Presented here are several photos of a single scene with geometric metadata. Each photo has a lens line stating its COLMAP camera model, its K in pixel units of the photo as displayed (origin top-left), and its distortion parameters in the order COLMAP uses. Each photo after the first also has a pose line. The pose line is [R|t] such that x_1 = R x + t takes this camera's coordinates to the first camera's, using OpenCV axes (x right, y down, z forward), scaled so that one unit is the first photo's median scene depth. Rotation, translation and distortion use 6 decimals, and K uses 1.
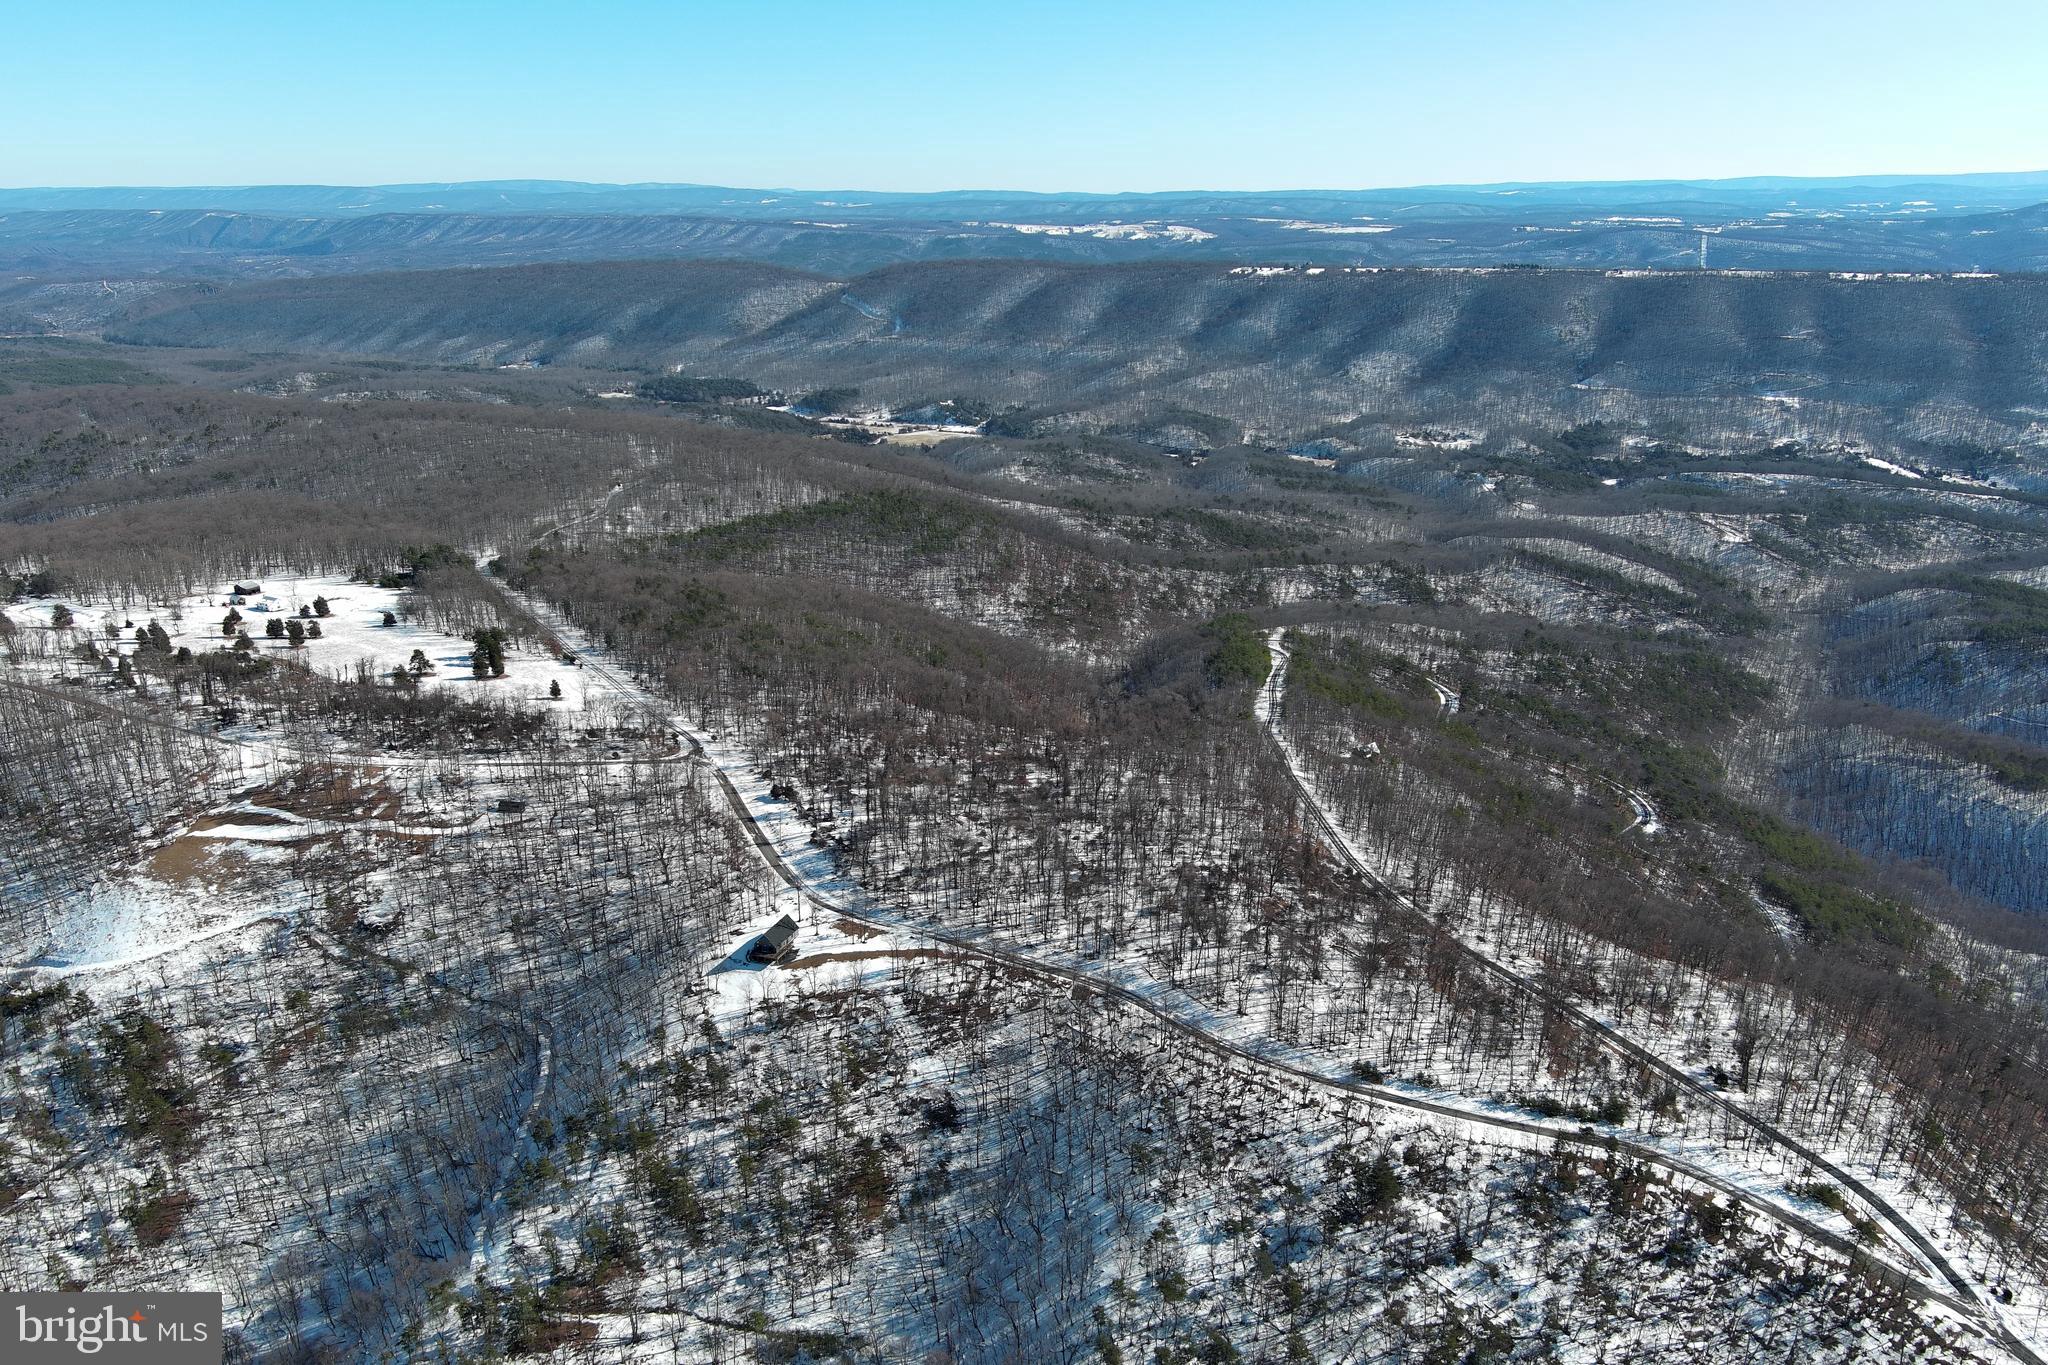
lens RADIAL K [[1582.0, 0, 1020.0], [0, 1582.0, 691.4], [0, 0, 1]] dist [0.028206, -0.034849]
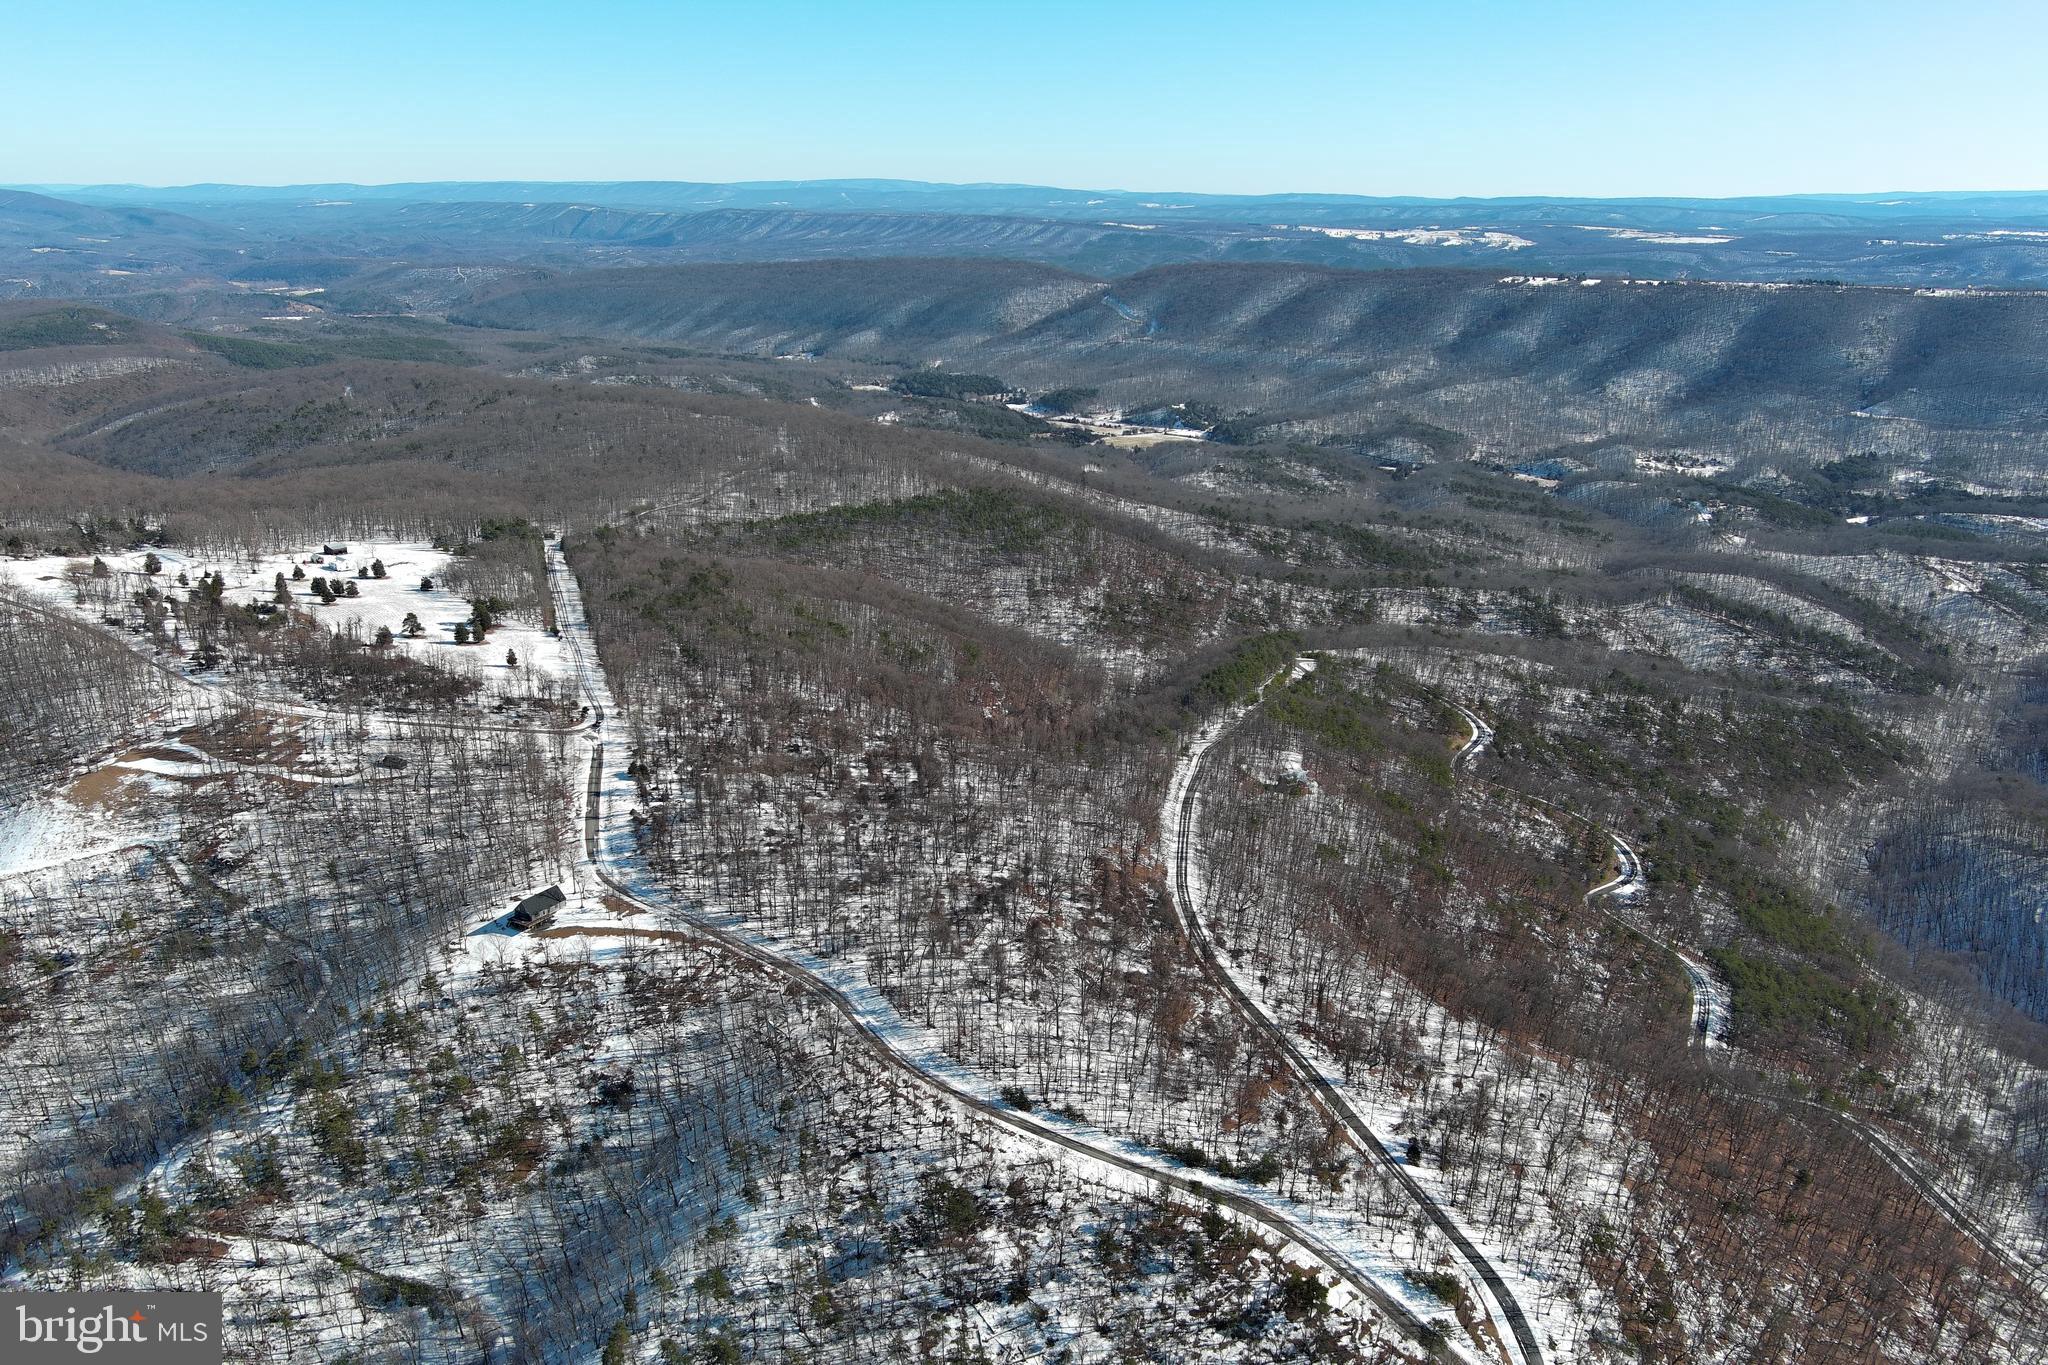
lens RADIAL K [[1582.0, 0, 1020.0], [0, 1582.0, 691.4], [0, 0, 1]] dist [0.028206, -0.034849]
pose [[0.979843, 0.071384, -0.186579, 0.099984], [-0.071579, 0.997419, 0.005702, -0.004012], [0.186504, 0.007768, 0.982423, 0.010571]]
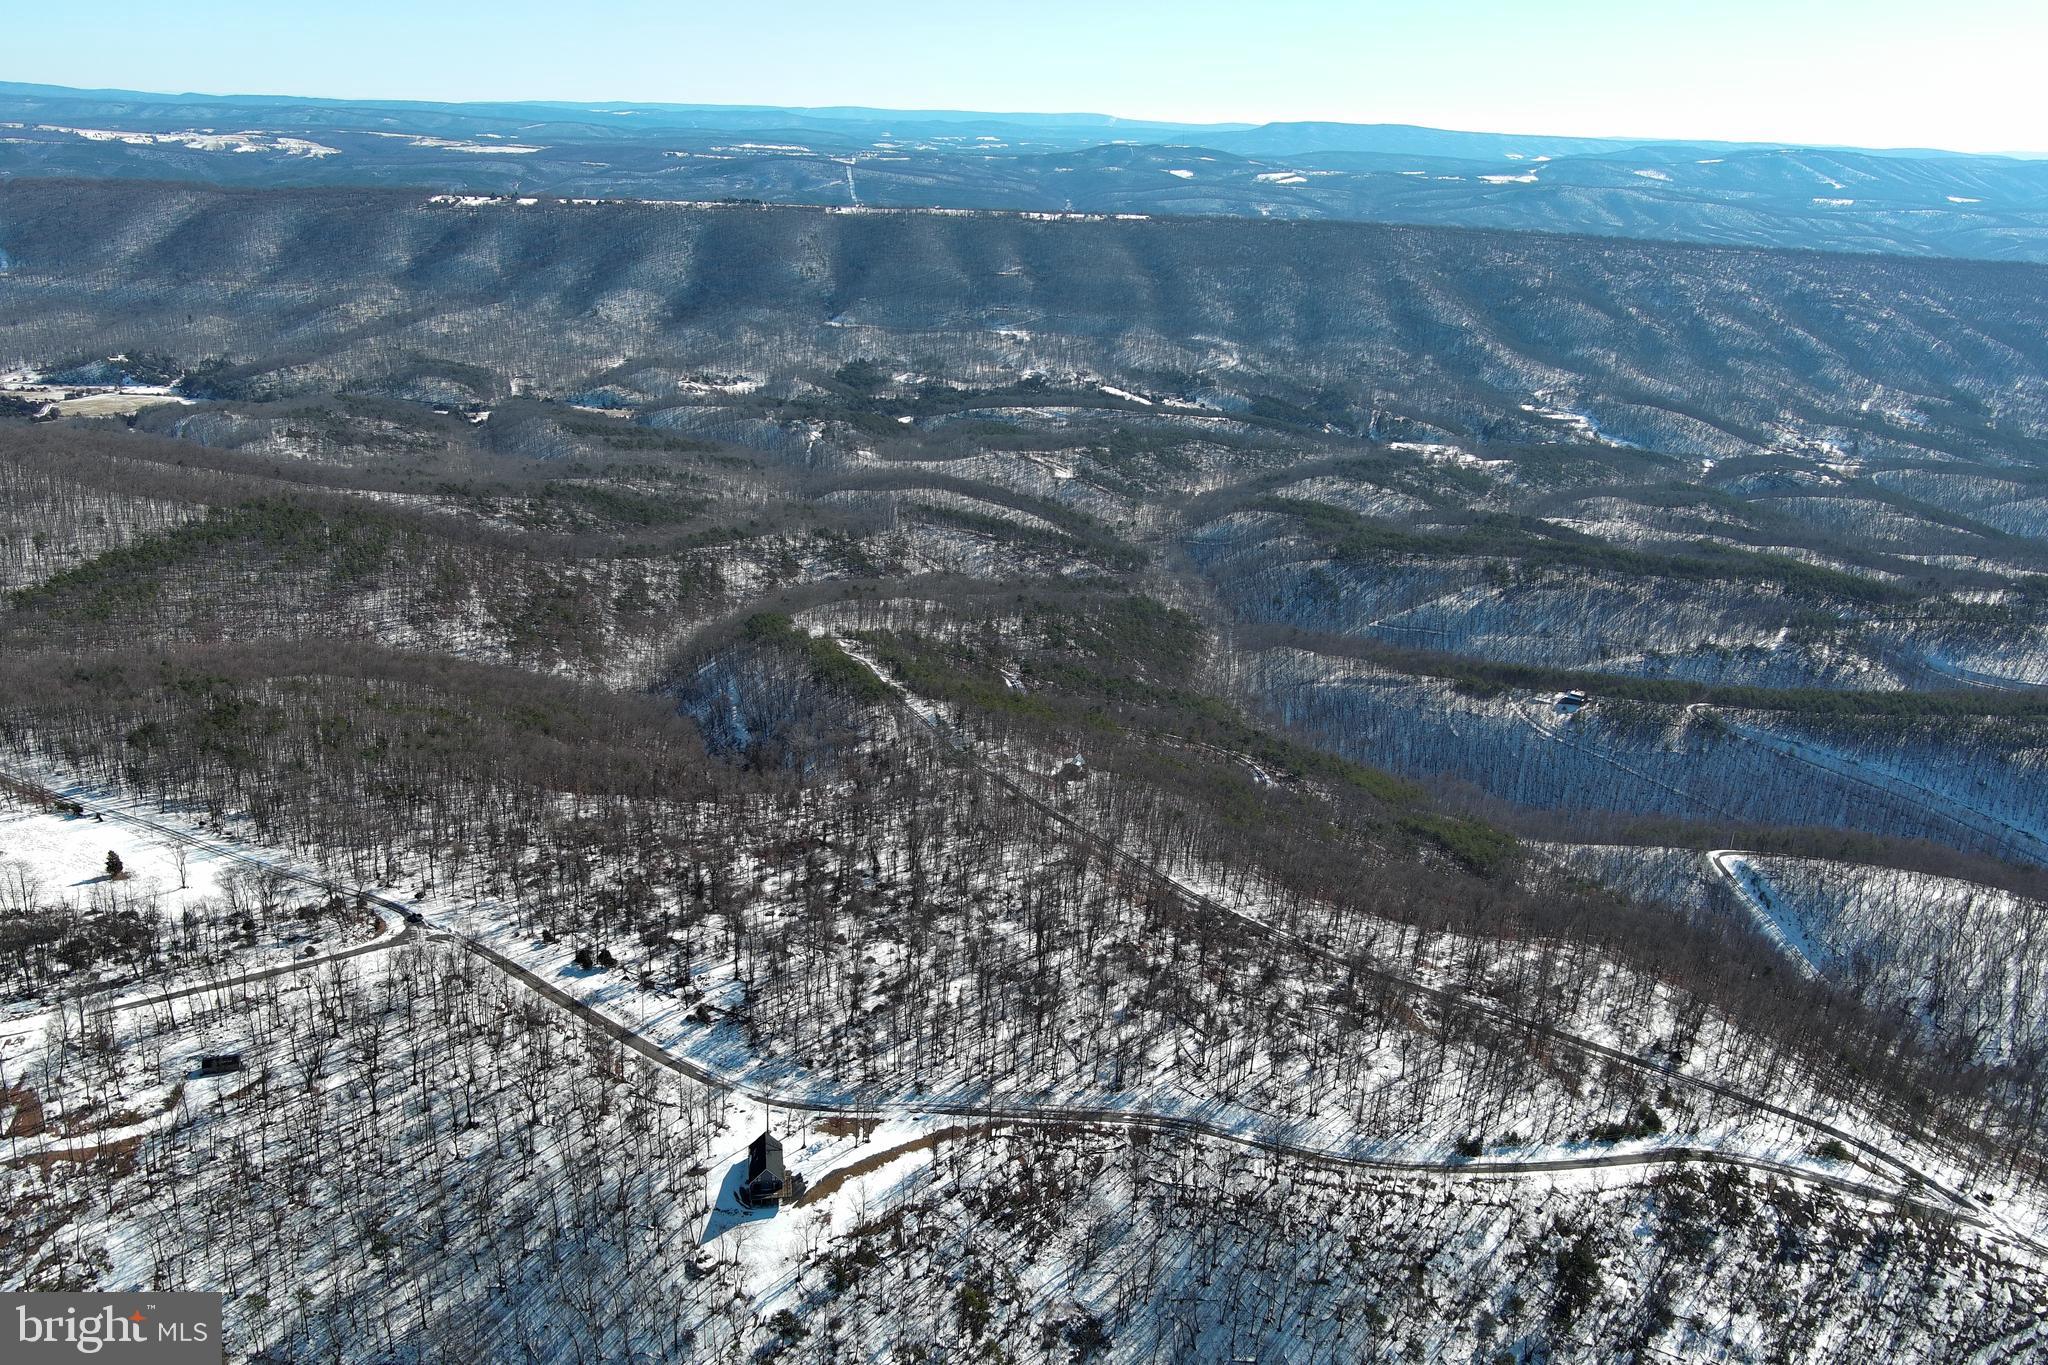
lens RADIAL K [[1582.0, 0, 1020.0], [0, 1582.0, 691.4], [0, 0, 1]] dist [0.028206, -0.034849]
pose [[0.865636, -0.136359, 0.481746, -0.115366], [0.113645, 0.990596, 0.076184, -0.036017], [-0.487605, -0.011199, 0.872993, 0.076335]]
